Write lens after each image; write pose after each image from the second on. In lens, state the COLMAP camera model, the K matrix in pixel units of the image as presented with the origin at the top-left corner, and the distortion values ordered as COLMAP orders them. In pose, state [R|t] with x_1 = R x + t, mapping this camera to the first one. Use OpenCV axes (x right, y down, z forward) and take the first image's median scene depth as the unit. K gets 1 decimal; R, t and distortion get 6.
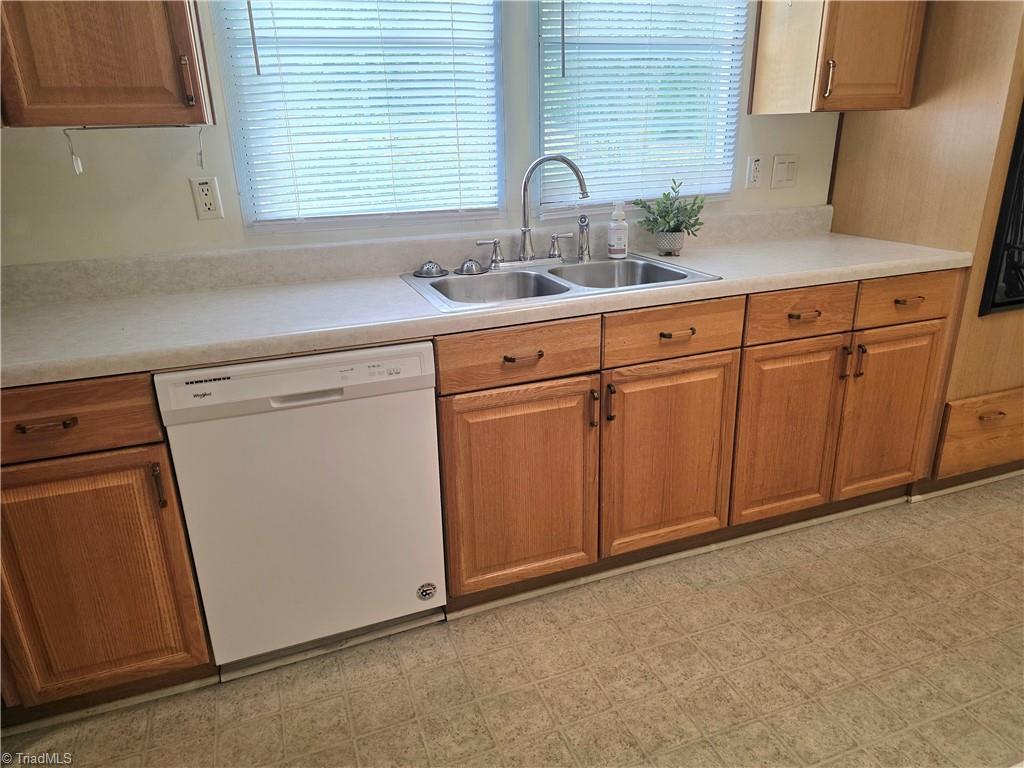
lens RADIAL K [[688.5, 0, 511.6], [0, 688.5, 388.7], [0, 0, 1]] dist [0.000692, -0.001697]
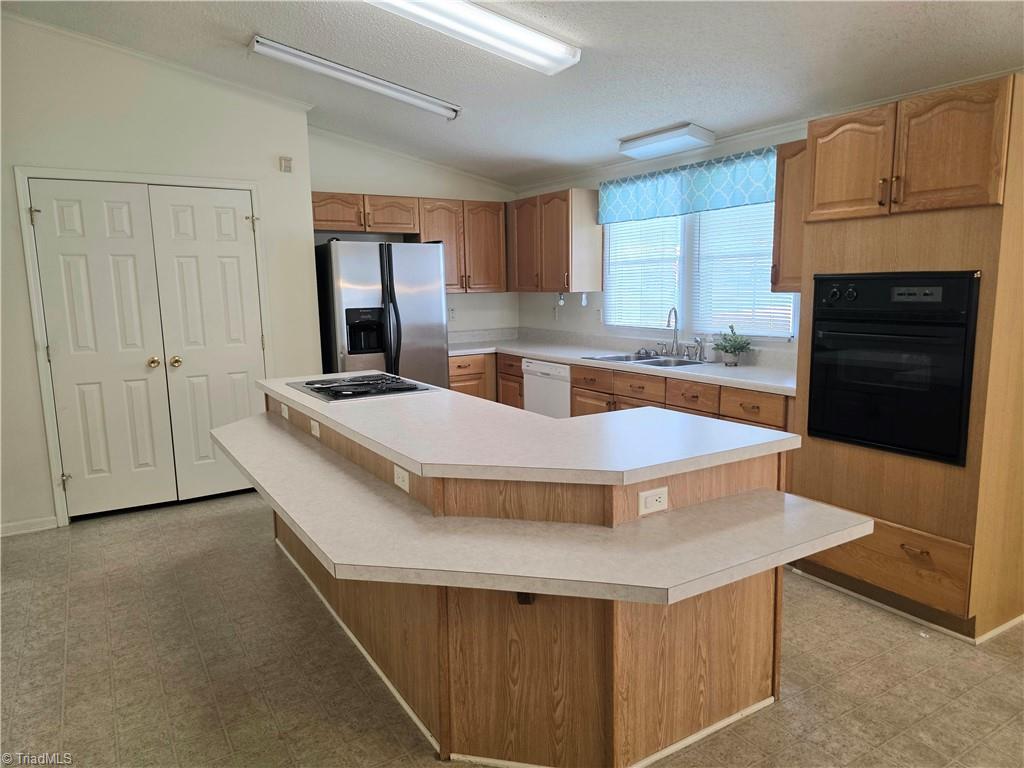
lens RADIAL K [[688.5, 0, 511.6], [0, 688.5, 388.7], [0, 0, 1]] dist [0.000692, -0.001697]
pose [[0.205416, 0.178119, -0.962329, 2.670329], [-0.323328, 0.940438, 0.105050, -0.204539], [0.923722, 0.289569, 0.250772, 0.060259]]
